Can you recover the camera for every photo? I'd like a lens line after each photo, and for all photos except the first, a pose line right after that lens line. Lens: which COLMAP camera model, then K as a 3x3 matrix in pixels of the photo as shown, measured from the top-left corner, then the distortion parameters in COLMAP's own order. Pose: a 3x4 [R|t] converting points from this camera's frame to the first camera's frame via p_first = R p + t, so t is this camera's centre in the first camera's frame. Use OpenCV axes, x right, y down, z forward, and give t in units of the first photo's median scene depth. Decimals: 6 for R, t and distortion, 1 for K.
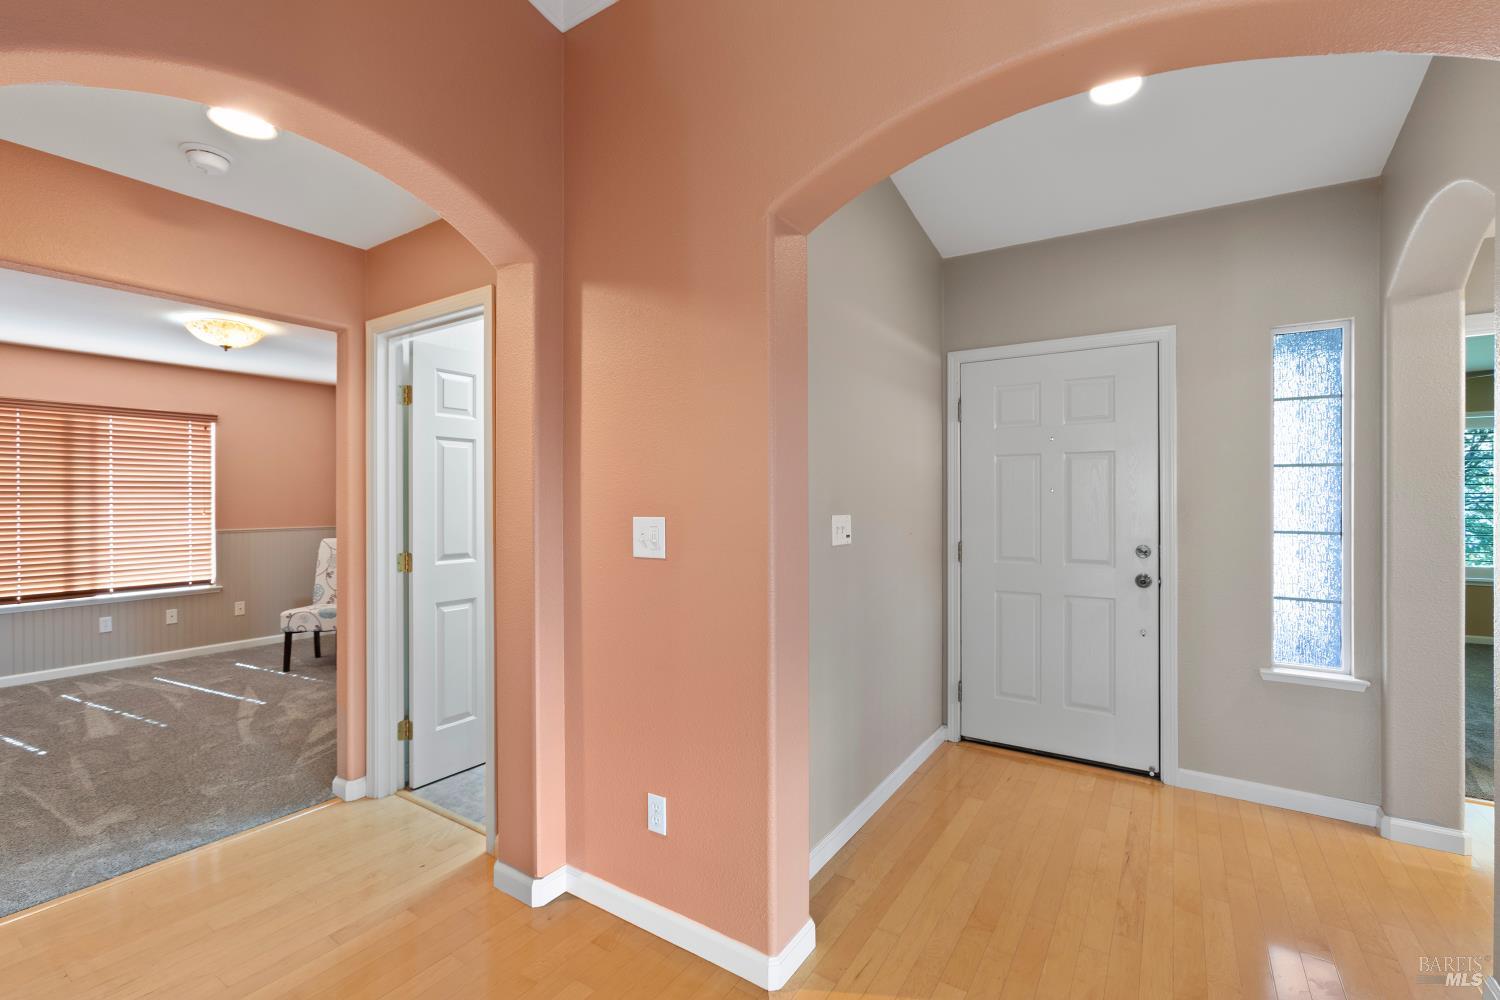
lens RADIAL K [[666.2, 0, 740.4], [0, 666.2, 499.3], [0, 0, 1]] dist [0.000395, 0.000200]
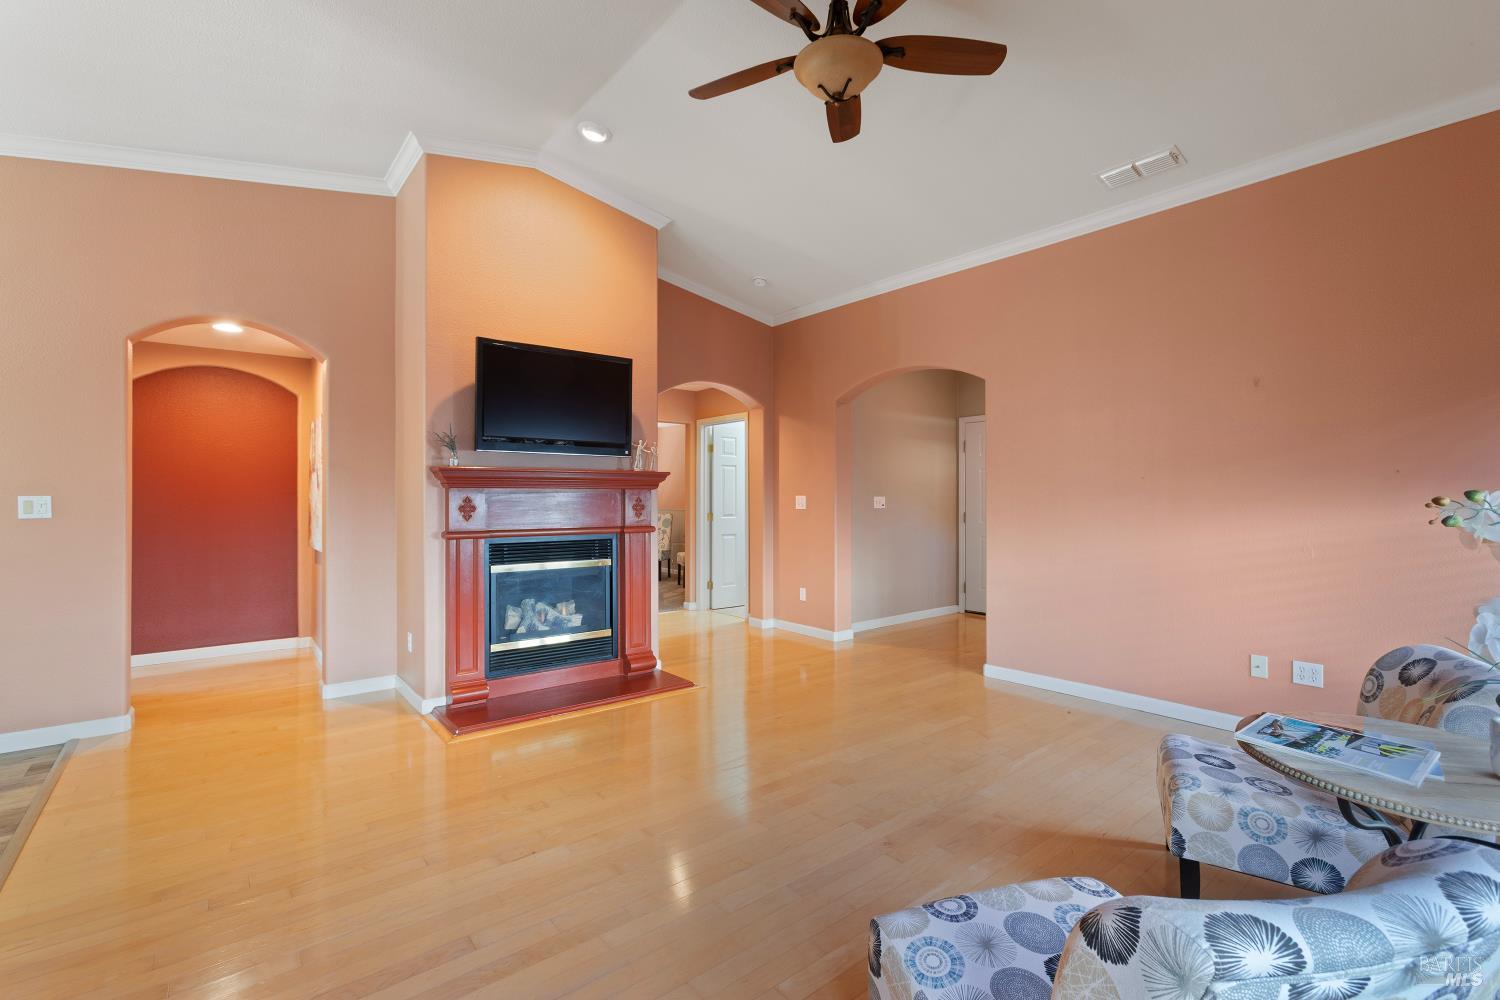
lens RADIAL K [[666.2, 0, 740.4], [0, 666.2, 499.3], [0, 0, 1]] dist [0.000395, 0.000200]
pose [[0.952237, 0.001720, -0.305355, 0.356149], [-0.002079, 0.999997, -0.000849, 0.032240], [0.305352, 0.001443, 0.952238, -1.320367]]
